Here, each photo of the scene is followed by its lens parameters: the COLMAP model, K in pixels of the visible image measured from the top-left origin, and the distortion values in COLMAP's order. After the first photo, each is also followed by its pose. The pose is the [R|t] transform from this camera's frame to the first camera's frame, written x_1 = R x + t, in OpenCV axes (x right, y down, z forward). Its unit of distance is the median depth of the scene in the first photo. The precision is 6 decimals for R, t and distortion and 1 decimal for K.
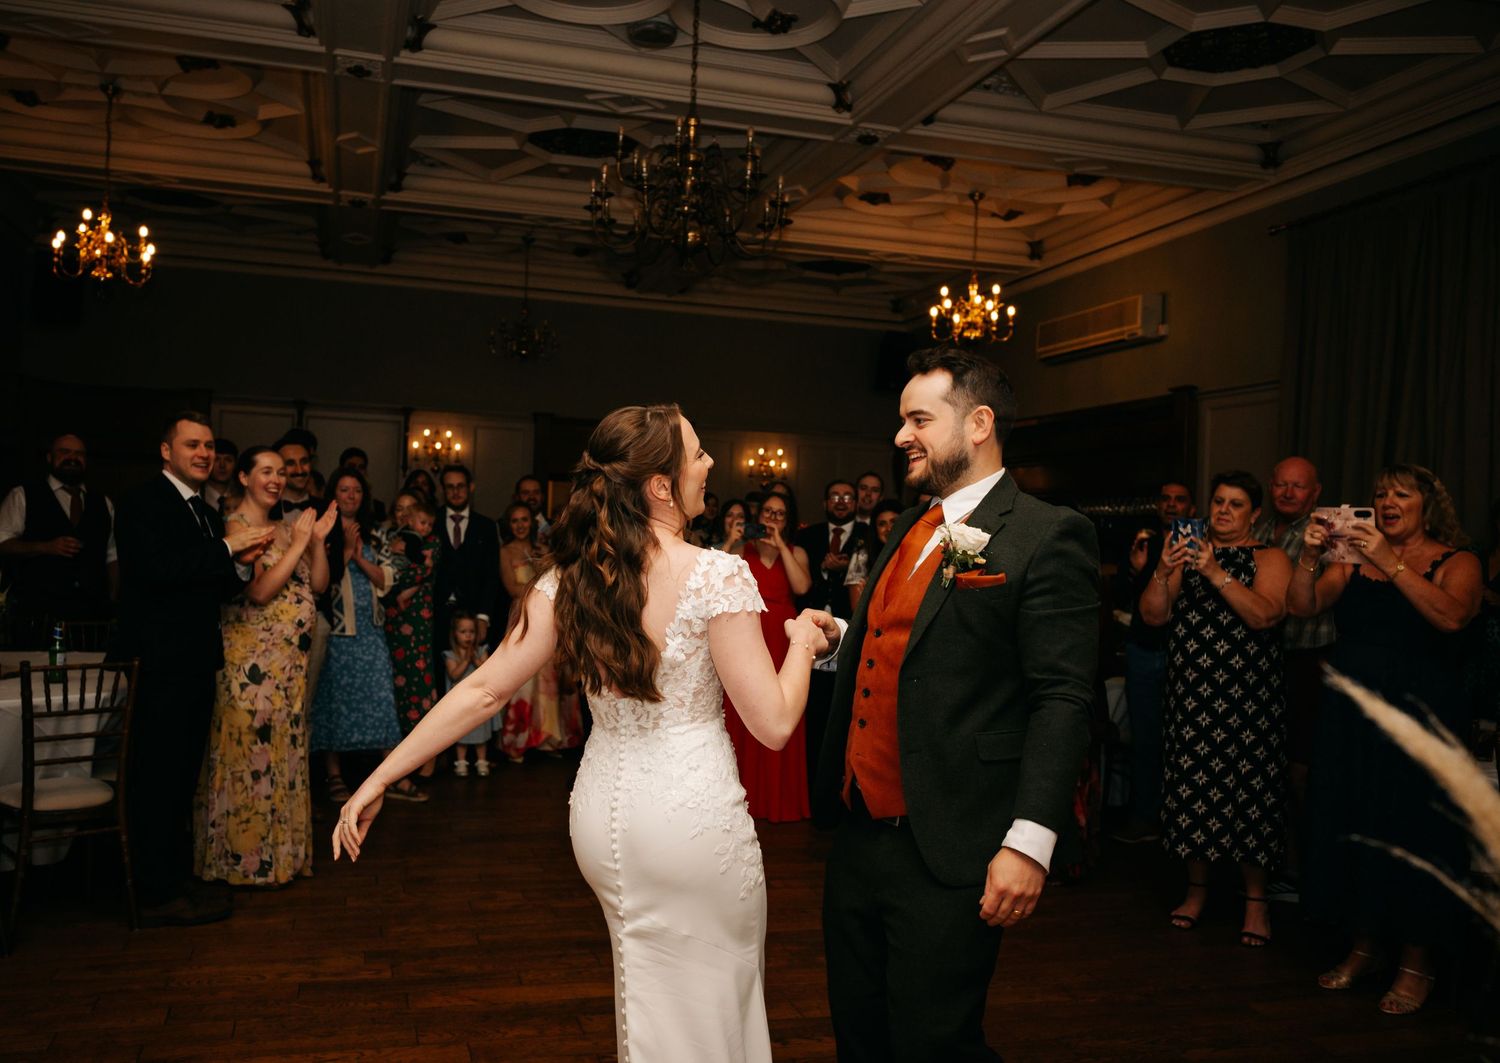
lens RADIAL K [[1283.2, 0, 750.0], [0, 1283.2, 531.5], [0, 0, 1]] dist [-0.043578, 0.009481]
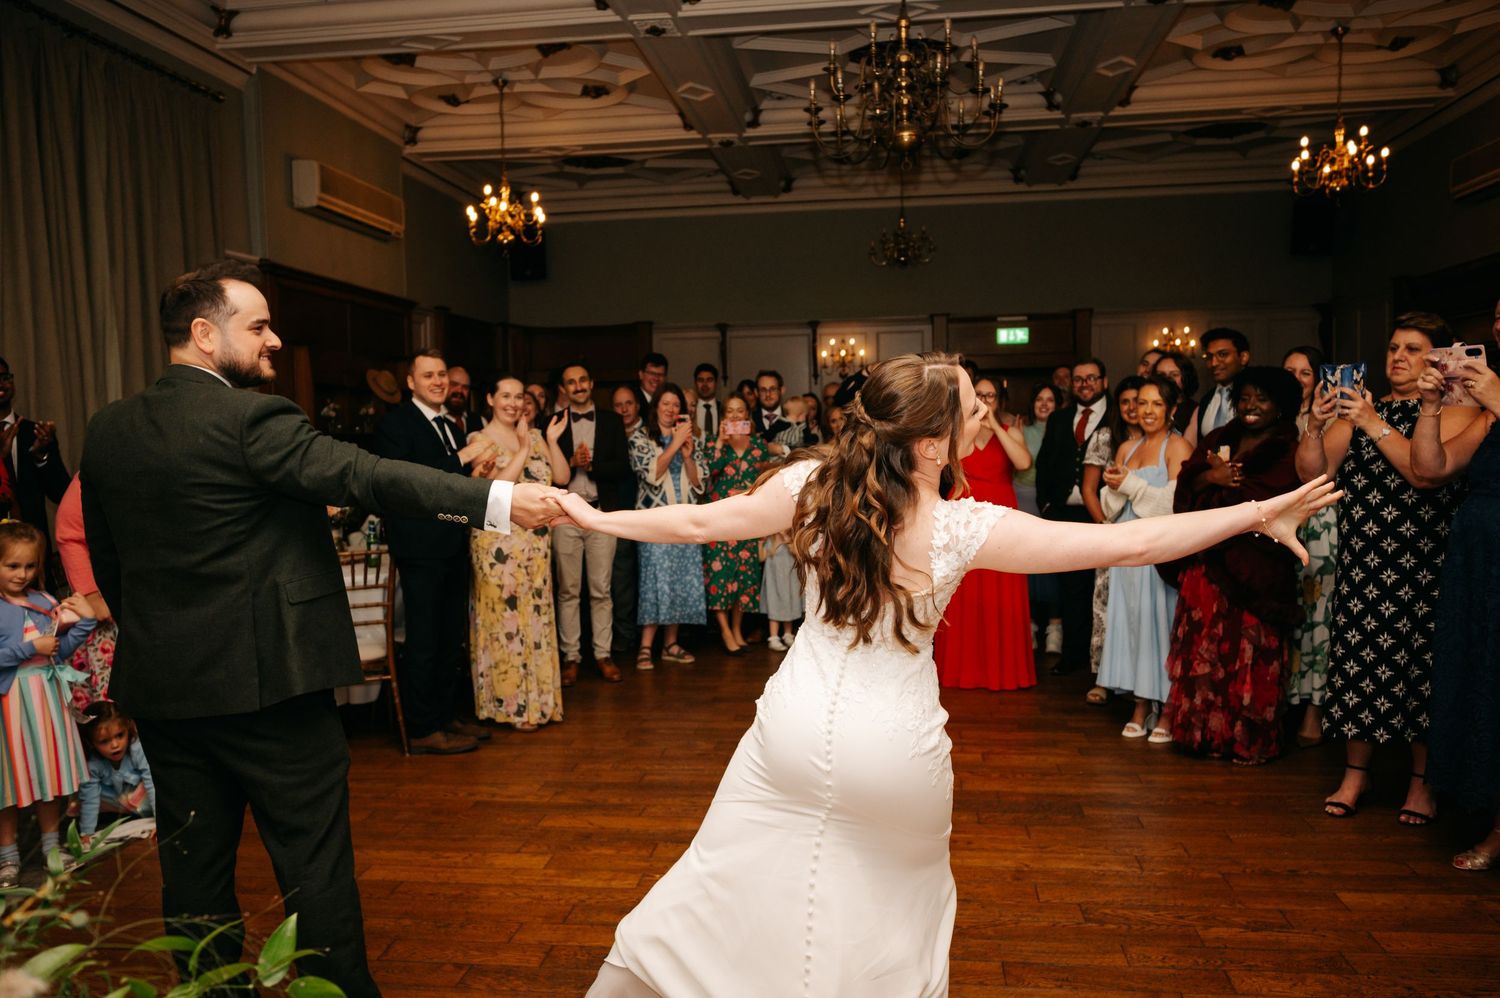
lens RADIAL K [[1209.5, 0, 749.2], [0, 1209.5, 527.4], [0, 0, 1]] dist [-0.023818, -0.007908]
pose [[0.903855, -0.024632, -0.427129, 0.249139], [0.059373, 0.995903, 0.068208, 0.013434], [0.423699, -0.087010, 0.901614, 0.029932]]
